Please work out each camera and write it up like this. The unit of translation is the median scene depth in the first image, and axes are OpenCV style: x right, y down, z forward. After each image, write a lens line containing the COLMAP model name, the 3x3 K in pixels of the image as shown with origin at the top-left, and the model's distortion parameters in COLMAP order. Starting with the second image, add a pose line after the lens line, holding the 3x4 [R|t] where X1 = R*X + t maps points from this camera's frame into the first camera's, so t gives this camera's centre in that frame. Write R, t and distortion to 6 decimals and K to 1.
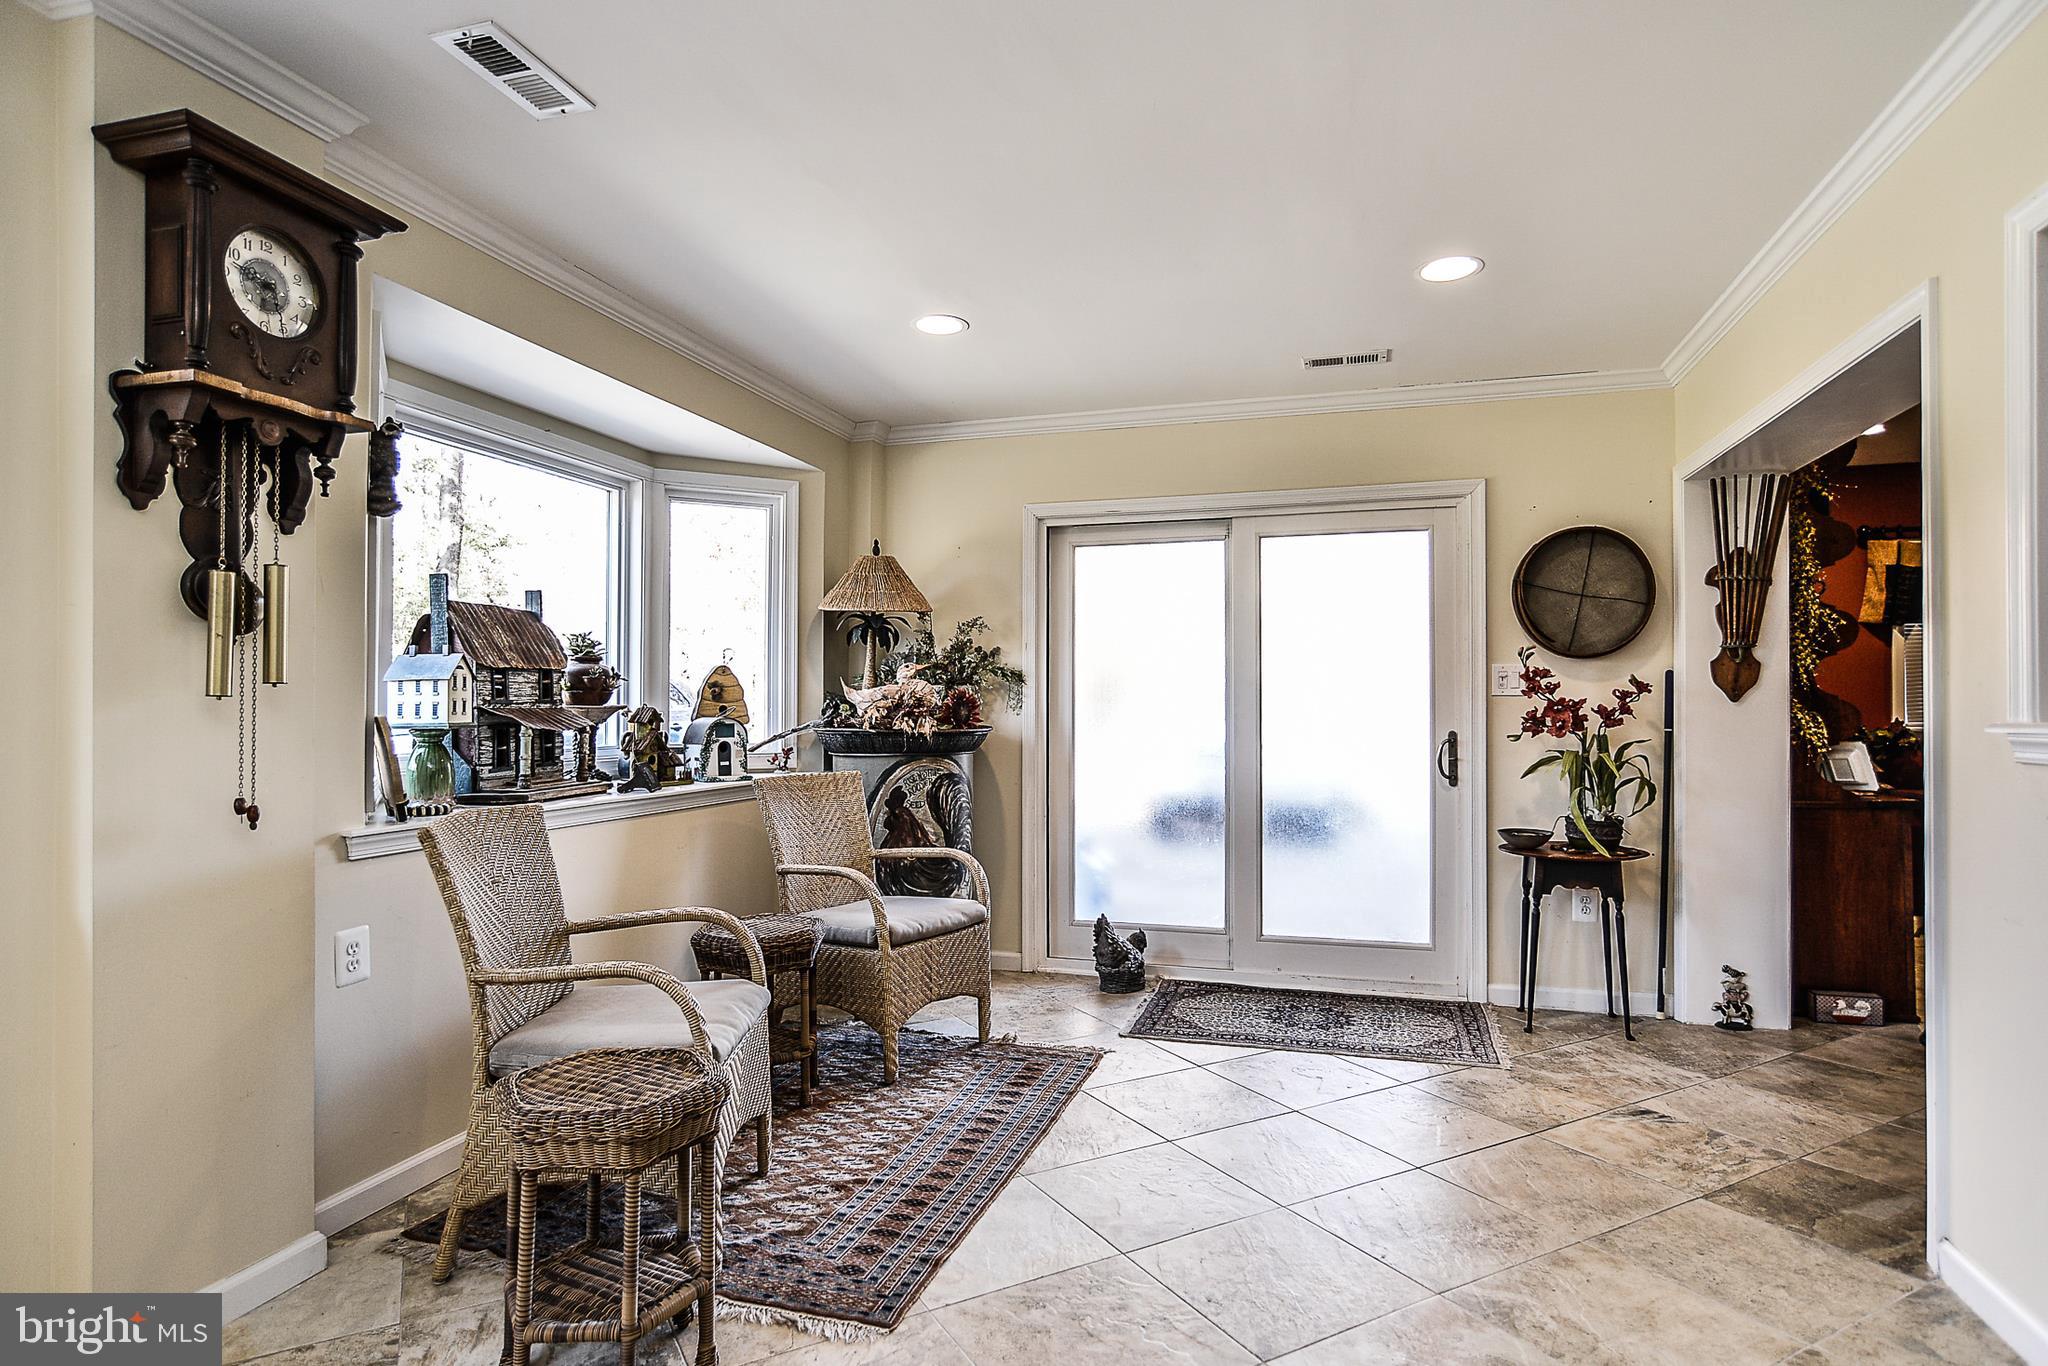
lens RADIAL K [[1058.8, 0, 1024.0], [0, 1058.8, 683.0], [0, 0, 1]] dist [-0.006255, 0.001095]
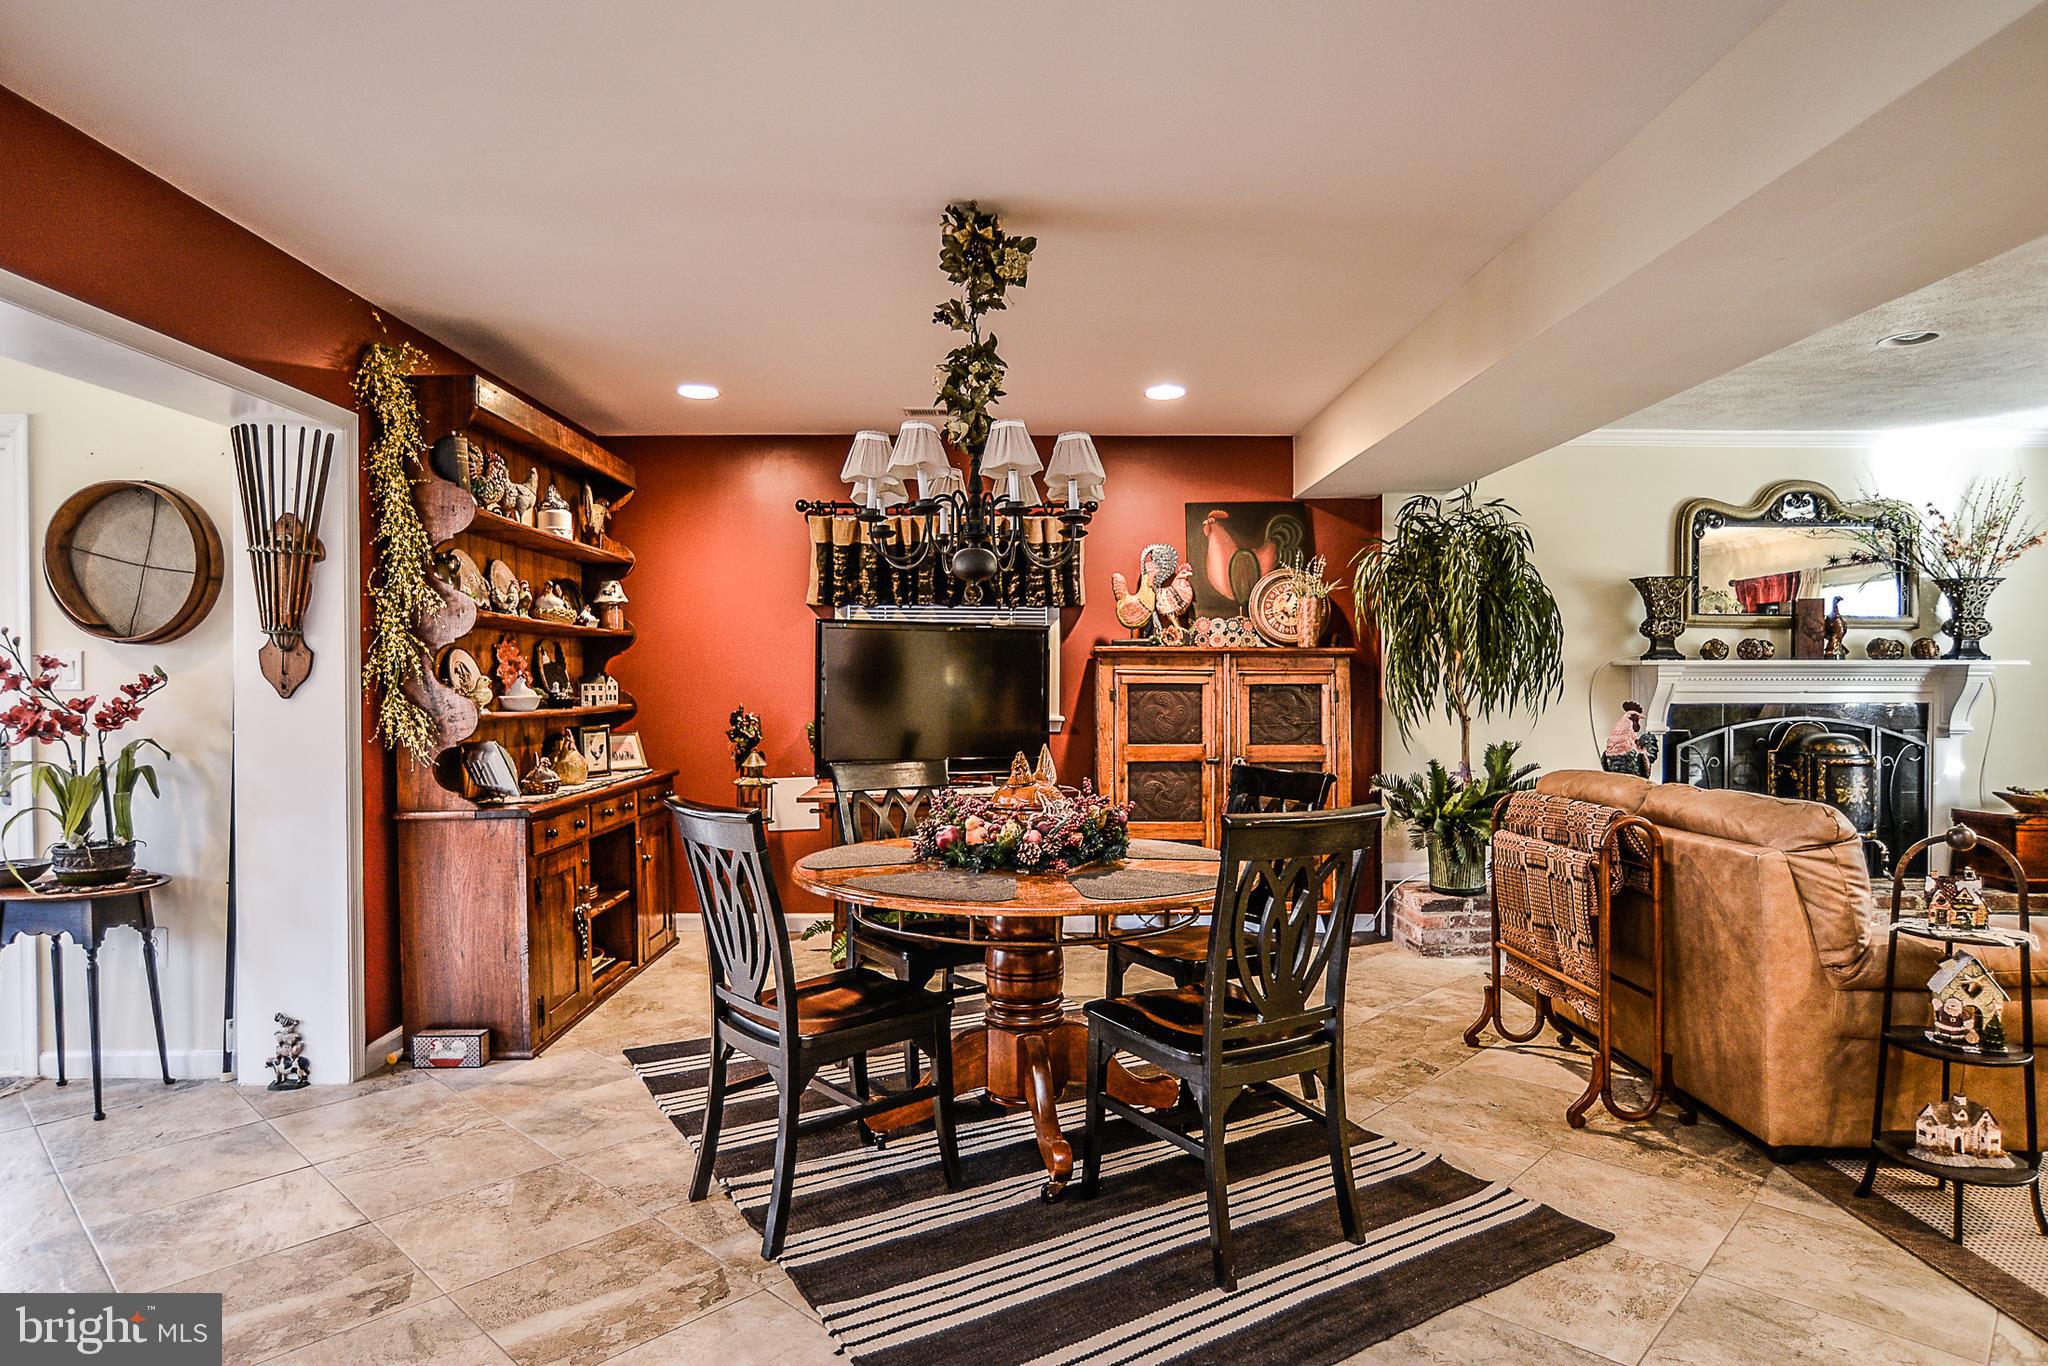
lens RADIAL K [[1146.8, 0, 1024.7], [0, 1146.8, 694.7], [0, 0, 1]] dist [-0.015691, 0.002593]
pose [[0.954008, -0.004802, 0.299743, 0.960726], [-0.003766, 0.999601, 0.028002, -0.013161], [-0.299758, -0.027843, 0.953609, -0.034224]]
